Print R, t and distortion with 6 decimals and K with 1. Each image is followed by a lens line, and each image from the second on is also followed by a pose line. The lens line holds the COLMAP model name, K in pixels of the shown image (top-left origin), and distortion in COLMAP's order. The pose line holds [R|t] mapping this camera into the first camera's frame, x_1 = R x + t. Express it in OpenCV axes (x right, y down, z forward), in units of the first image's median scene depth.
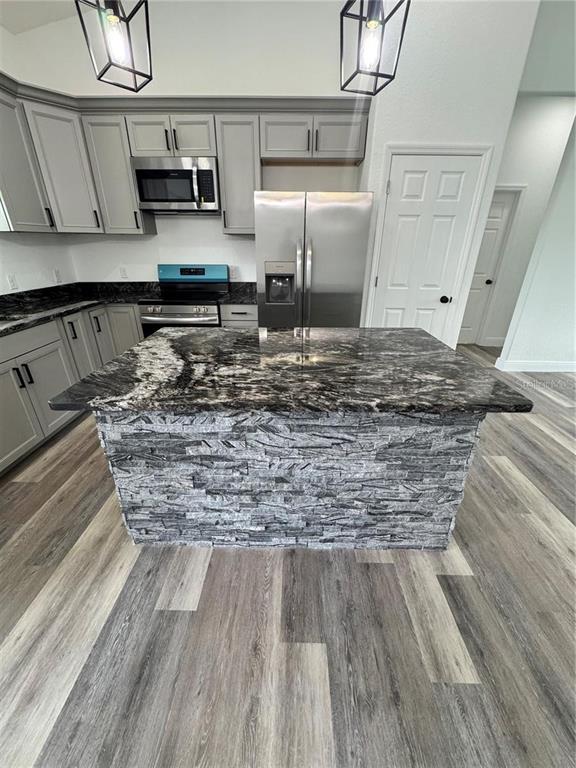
lens RADIAL K [[304.9, 0, 288.0], [0, 304.9, 384.0], [0, 0, 1]] dist [-0.001155, -0.000237]
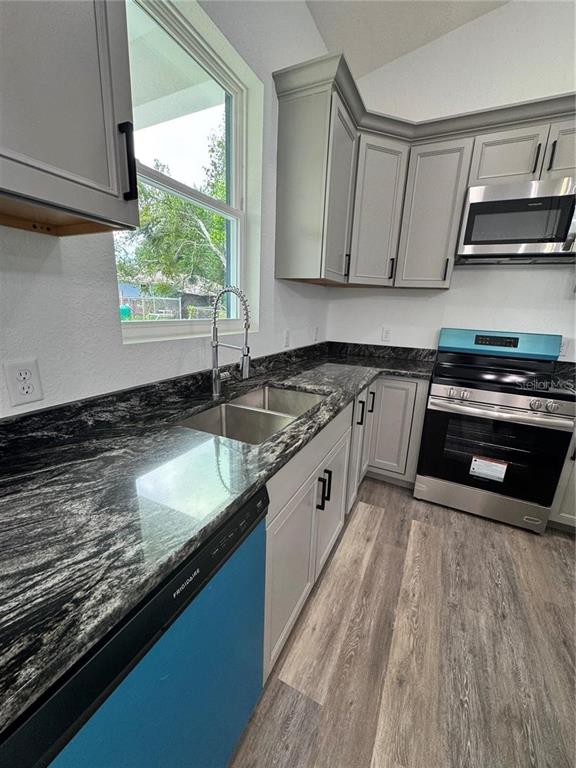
lens RADIAL K [[304.9, 0, 288.0], [0, 304.9, 384.0], [0, 0, 1]] dist [-0.001155, -0.000237]
pose [[0.907381, 0.139024, -0.396650, -0.530574], [-0.207901, 0.968636, -0.136093, -0.099951], [0.365289, 0.205952, 0.907826, 0.268354]]
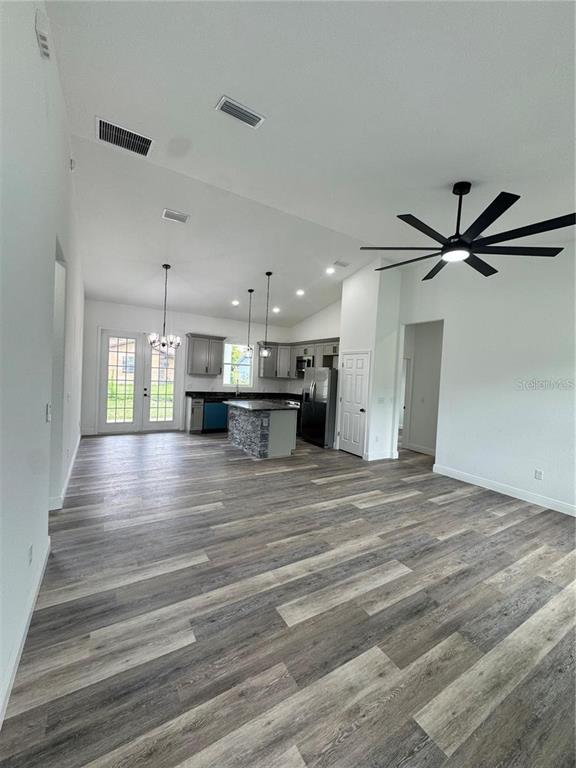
lens RADIAL K [[304.9, 0, 288.0], [0, 304.9, 384.0], [0, 0, 1]] dist [-0.001155, -0.000237]
pose [[0.541589, 0.042510, -0.839568, 2.033112], [-0.387439, 0.898947, -0.204413, 0.190440], [0.746038, 0.435989, 0.503330, -0.525951]]
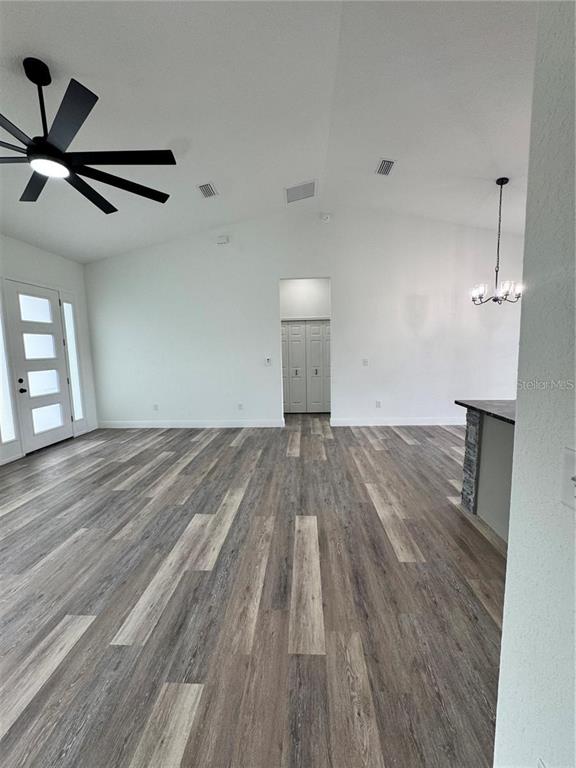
lens RADIAL K [[304.9, 0, 288.0], [0, 304.9, 384.0], [0, 0, 1]] dist [-0.001155, -0.000237]
pose [[-0.999565, 0.011797, 0.027044, 0.807142], [0.024040, 0.857026, 0.514712, -0.553536], [-0.017106, 0.515138, -0.856937, 1.202524]]
